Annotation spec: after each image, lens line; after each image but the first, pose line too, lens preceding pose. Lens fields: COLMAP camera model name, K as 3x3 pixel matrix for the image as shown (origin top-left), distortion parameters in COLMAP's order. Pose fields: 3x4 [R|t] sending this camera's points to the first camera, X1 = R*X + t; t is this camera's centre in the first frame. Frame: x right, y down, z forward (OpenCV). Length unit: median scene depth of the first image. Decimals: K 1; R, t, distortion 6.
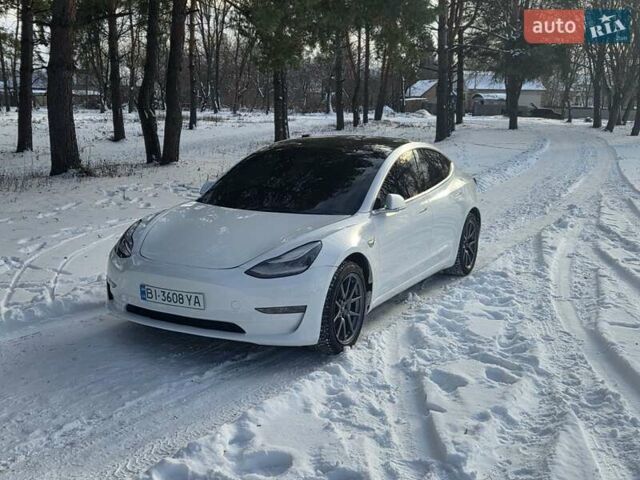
lens RADIAL K [[825.0, 0, 320.0], [0, 825.0, 240.0], [0, 0, 1]] dist [0.074716, 0.021325]
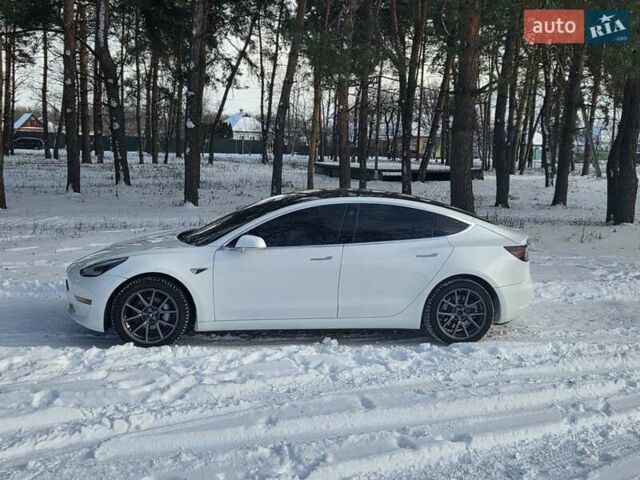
lens RADIAL K [[825.0, 0, 320.0], [0, 825.0, 240.0], [0, 0, 1]] dist [0.074716, 0.021325]
pose [[0.553381, 0.102073, -0.826650, 1.239056], [-0.159536, 0.987077, 0.015085, -0.094159], [0.817507, 0.123532, 0.562514, 0.491481]]
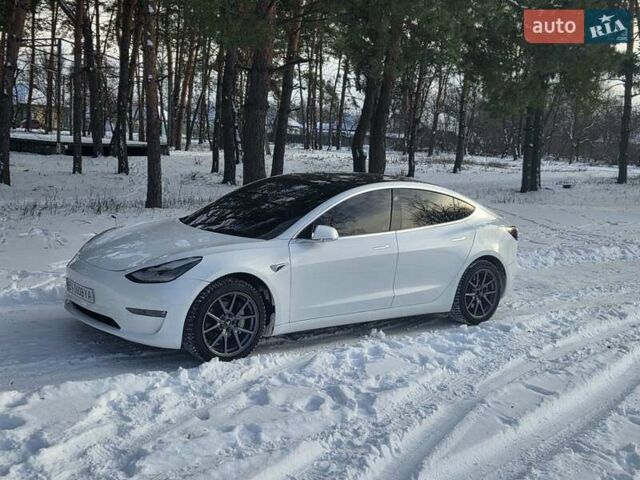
lens RADIAL K [[825.0, 0, 320.0], [0, 825.0, 240.0], [0, 0, 1]] dist [0.074716, 0.021325]
pose [[0.904098, 0.095965, -0.416410, 0.588042], [-0.119240, 0.992407, -0.030182, -0.006767], [0.410352, 0.076940, 0.908676, 0.059895]]
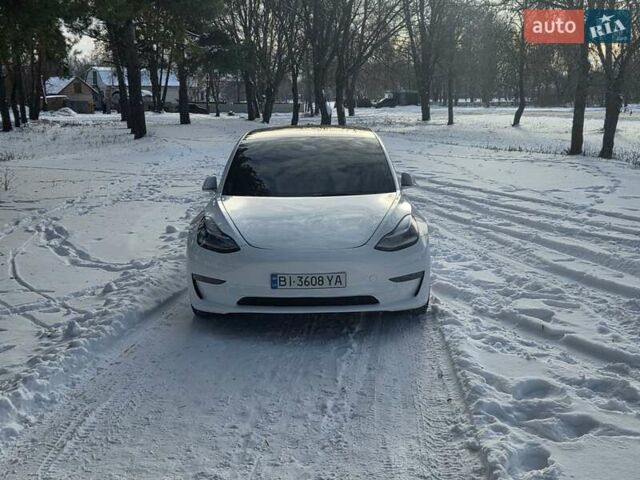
lens RADIAL K [[825.0, 0, 320.0], [0, 825.0, 240.0], [0, 0, 1]] dist [0.074716, 0.021325]
pose [[0.852474, -0.108987, 0.511283, -0.676482], [0.107375, 0.993678, 0.032788, -0.015733], [-0.511624, 0.026948, 0.858787, 0.079058]]
